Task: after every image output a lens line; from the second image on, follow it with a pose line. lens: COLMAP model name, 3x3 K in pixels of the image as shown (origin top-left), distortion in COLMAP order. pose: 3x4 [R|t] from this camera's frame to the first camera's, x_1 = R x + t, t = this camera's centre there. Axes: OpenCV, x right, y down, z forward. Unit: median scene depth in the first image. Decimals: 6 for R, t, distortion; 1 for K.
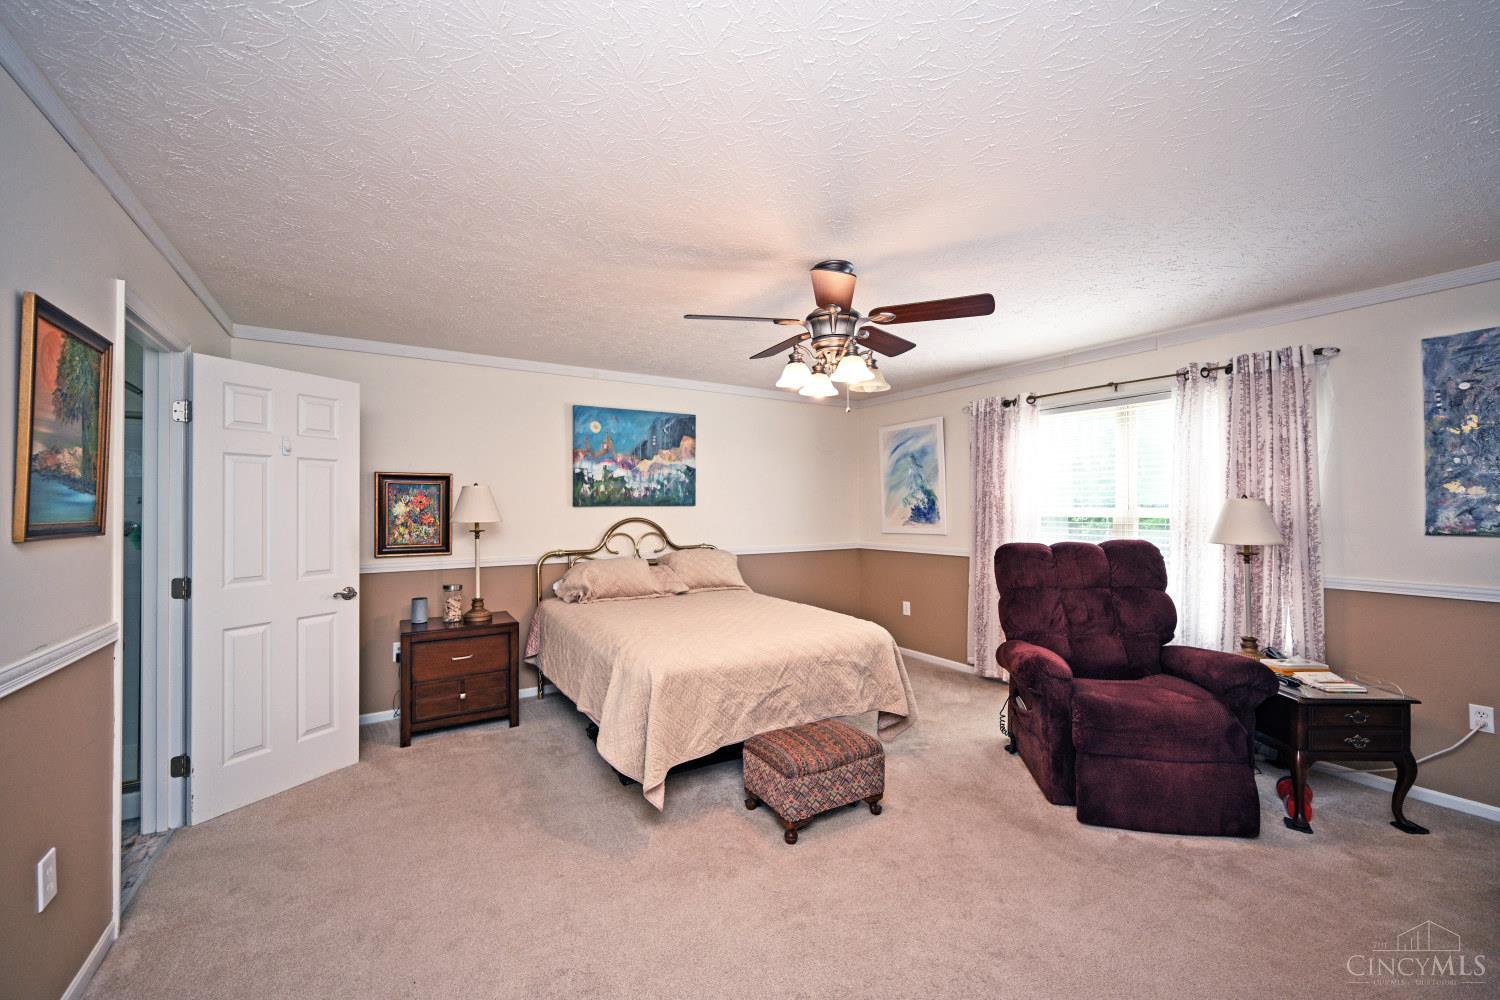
lens RADIAL K [[589.6, 0, 748.5], [0, 589.6, 504.9], [0, 0, 1]] dist [-0.000445, 0.000417]
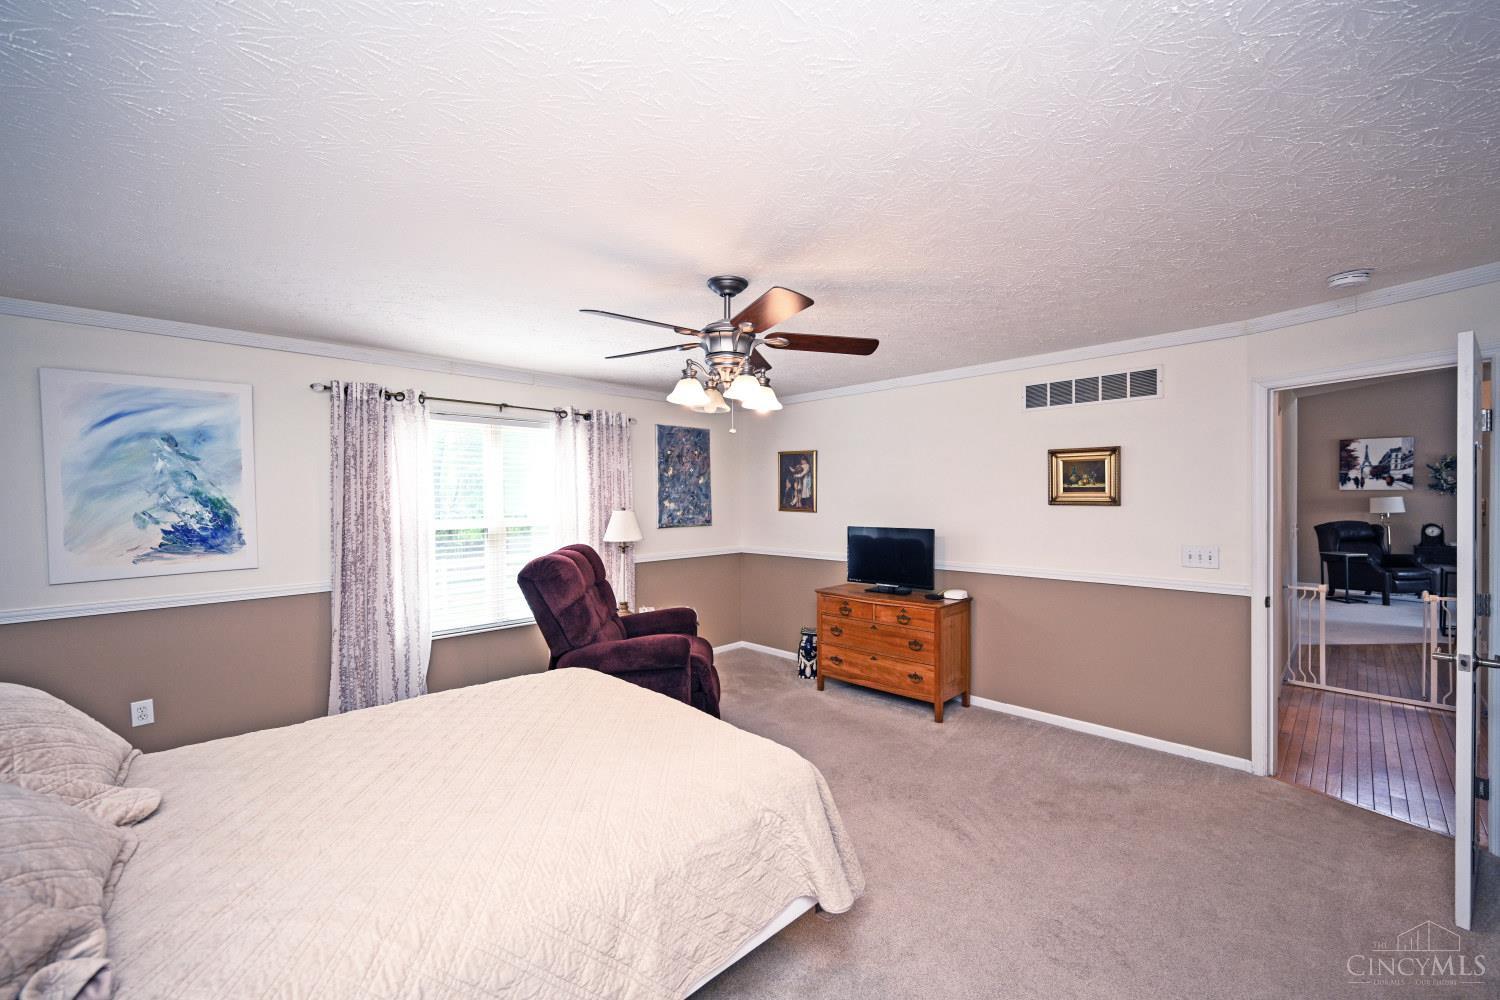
lens RADIAL K [[603.1, 0, 750.0], [0, 603.1, 500.0], [0, 0, 1]] dist [-0.000244, 0.000003]
pose [[-0.217018, -0.006501, 0.976146, -0.655745], [0.000558, 0.999977, 0.006784, -0.043028], [-0.976167, 0.002017, -0.217010, 0.925496]]
